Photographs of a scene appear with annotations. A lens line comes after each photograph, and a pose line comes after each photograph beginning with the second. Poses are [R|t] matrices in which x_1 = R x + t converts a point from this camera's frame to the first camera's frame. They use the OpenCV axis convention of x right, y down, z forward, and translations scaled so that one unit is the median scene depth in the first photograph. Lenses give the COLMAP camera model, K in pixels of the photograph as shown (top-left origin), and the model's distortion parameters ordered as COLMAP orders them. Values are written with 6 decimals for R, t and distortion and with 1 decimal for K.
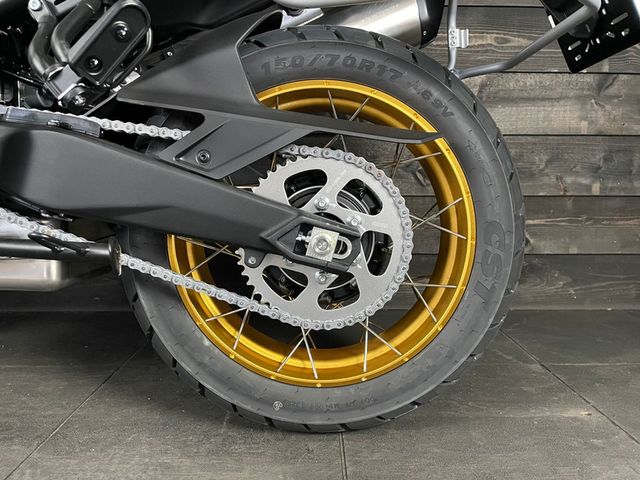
lens RADIAL K [[504.4, 0, 320.0], [0, 504.4, 240.0], [0, 0, 1]] dist [0.078484, -0.103156]
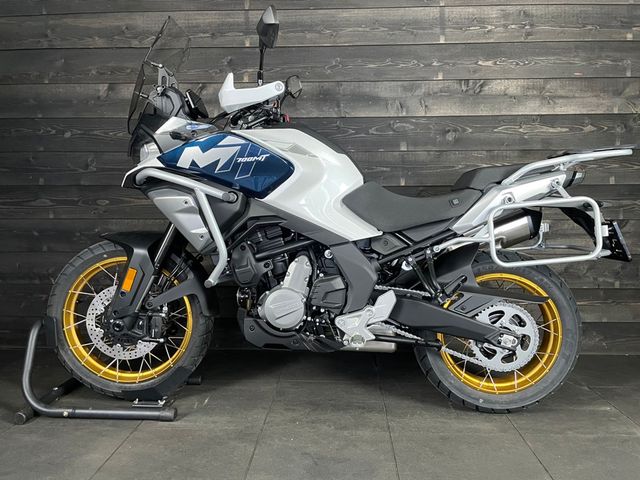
lens RADIAL K [[483.3, 0, 320.0], [0, 483.3, 240.0], [0, 0, 1]] dist [0.069547, -0.093150]
pose [[0.997329, 0.000714, -0.073036, -0.695834], [-0.003881, 0.999058, -0.043220, -0.357281], [0.072936, 0.043388, 0.996392, -1.484318]]
